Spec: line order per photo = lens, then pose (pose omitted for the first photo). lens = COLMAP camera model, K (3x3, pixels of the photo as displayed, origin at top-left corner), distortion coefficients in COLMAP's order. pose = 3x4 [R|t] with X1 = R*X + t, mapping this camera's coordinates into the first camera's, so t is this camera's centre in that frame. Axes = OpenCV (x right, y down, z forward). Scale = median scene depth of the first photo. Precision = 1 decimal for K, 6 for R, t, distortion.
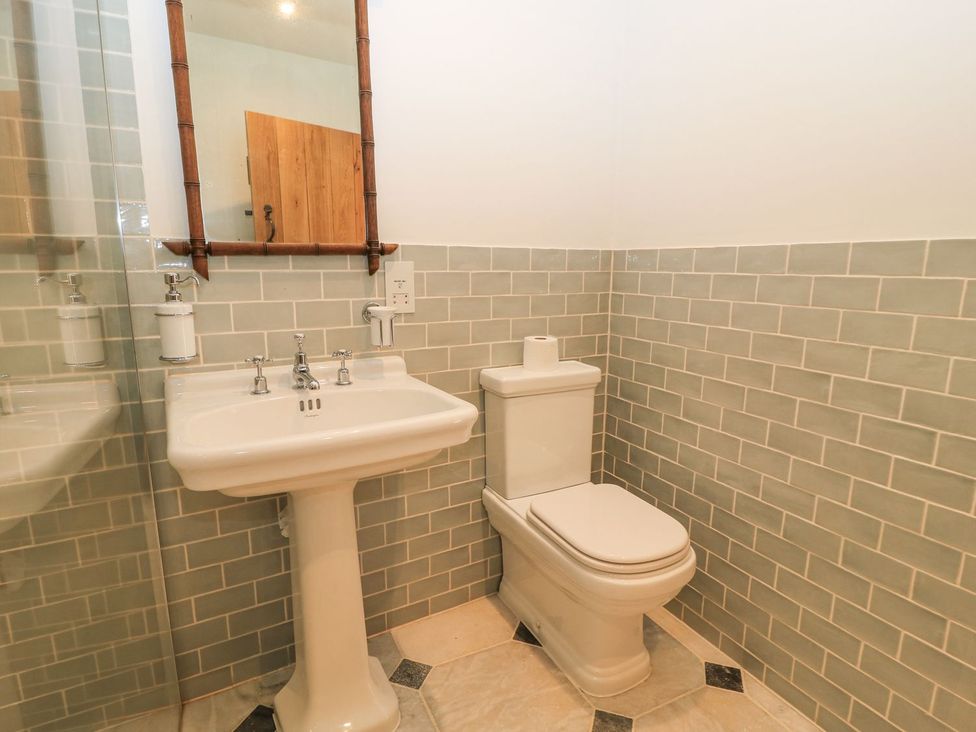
lens RADIAL K [[562.8, 0, 488.0], [0, 562.8, 366.0], [0, 0, 1]] dist [-0.009524, -0.002038]
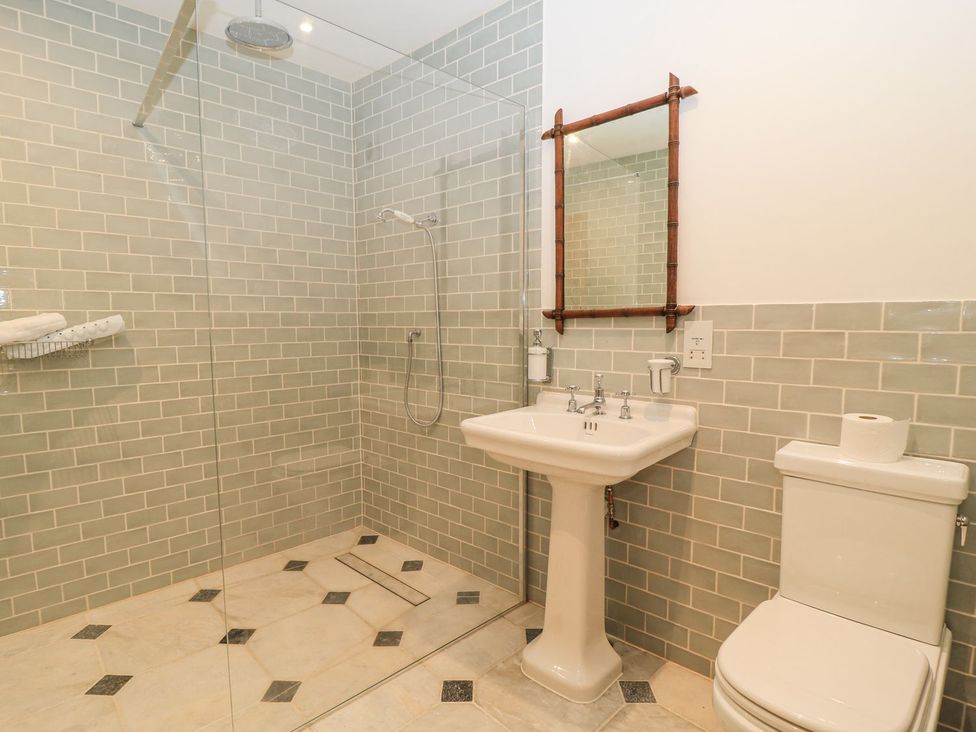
lens RADIAL K [[562.8, 0, 488.0], [0, 562.8, 366.0], [0, 0, 1]] dist [-0.009524, -0.002038]
pose [[0.247981, 0.066401, -0.966487, 0.845908], [-0.167292, 0.985596, 0.024790, -0.060474], [0.954211, 0.155538, 0.255517, 0.358387]]
